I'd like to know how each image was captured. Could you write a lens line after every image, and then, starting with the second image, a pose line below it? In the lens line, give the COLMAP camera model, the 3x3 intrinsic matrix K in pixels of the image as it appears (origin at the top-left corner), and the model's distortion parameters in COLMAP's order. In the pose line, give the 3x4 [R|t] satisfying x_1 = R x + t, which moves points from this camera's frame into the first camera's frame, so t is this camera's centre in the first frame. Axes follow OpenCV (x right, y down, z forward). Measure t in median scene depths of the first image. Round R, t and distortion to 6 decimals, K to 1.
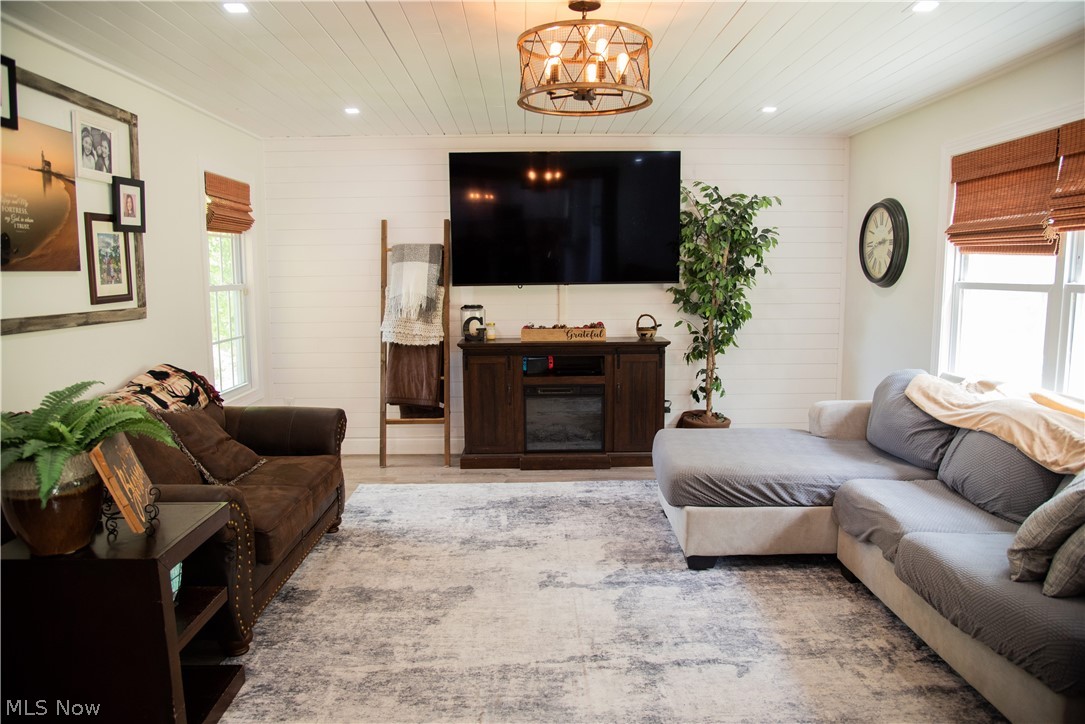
lens RADIAL K [[745.6, 0, 543.7], [0, 745.6, 359.2], [0, 0, 1]] dist [-0.098778, 0.050221]
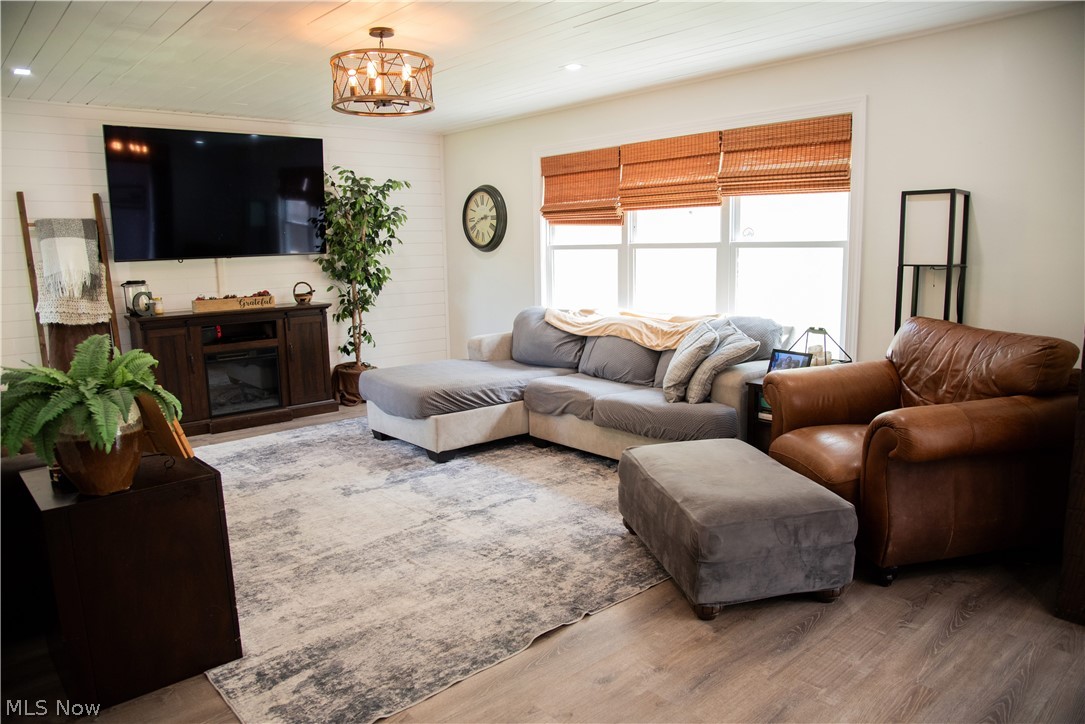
lens RADIAL K [[745.6, 0, 539.6], [0, 745.6, 359.5], [0, 0, 1]] dist [-0.098778, 0.050221]
pose [[0.763971, -0.105940, 0.636494, -0.439988], [0.089110, 0.994300, 0.058537, 0.033279], [-0.639068, 0.011998, 0.769057, -0.130525]]
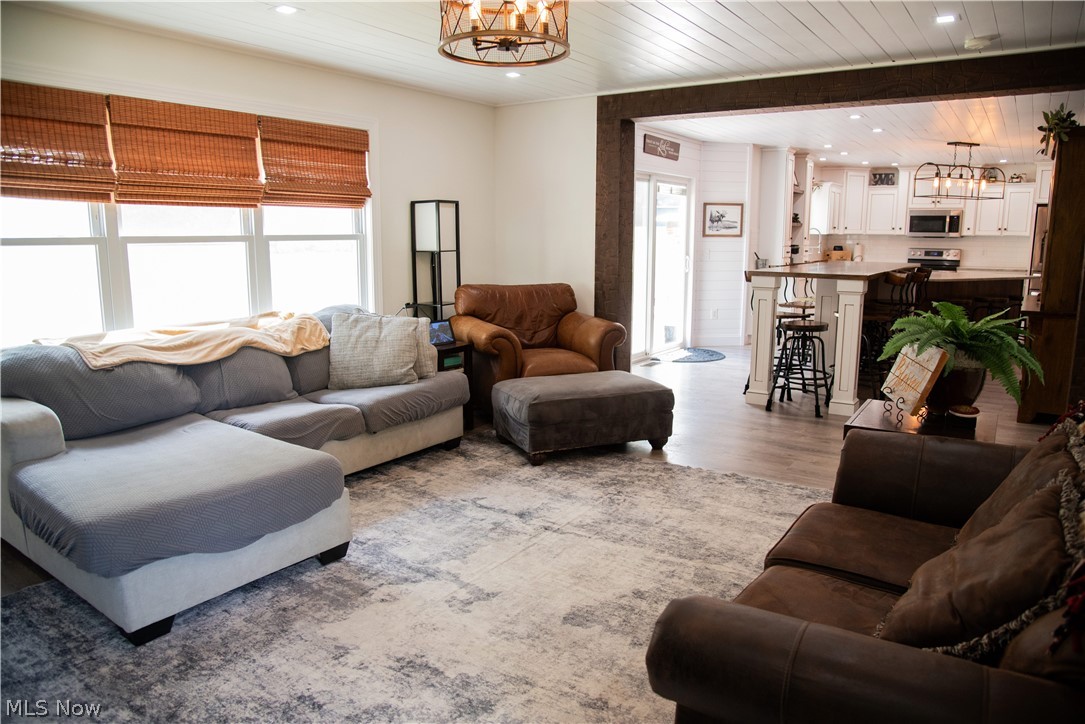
lens RADIAL K [[745.6, 0, 544.2], [0, 745.6, 366.2], [0, 0, 1]] dist [-0.098778, 0.050221]
pose [[-0.820263, -0.094948, 0.564051, -0.426477], [0.070004, 0.962048, 0.263747, -0.137730], [-0.567687, 0.255828, -0.782486, 1.331333]]
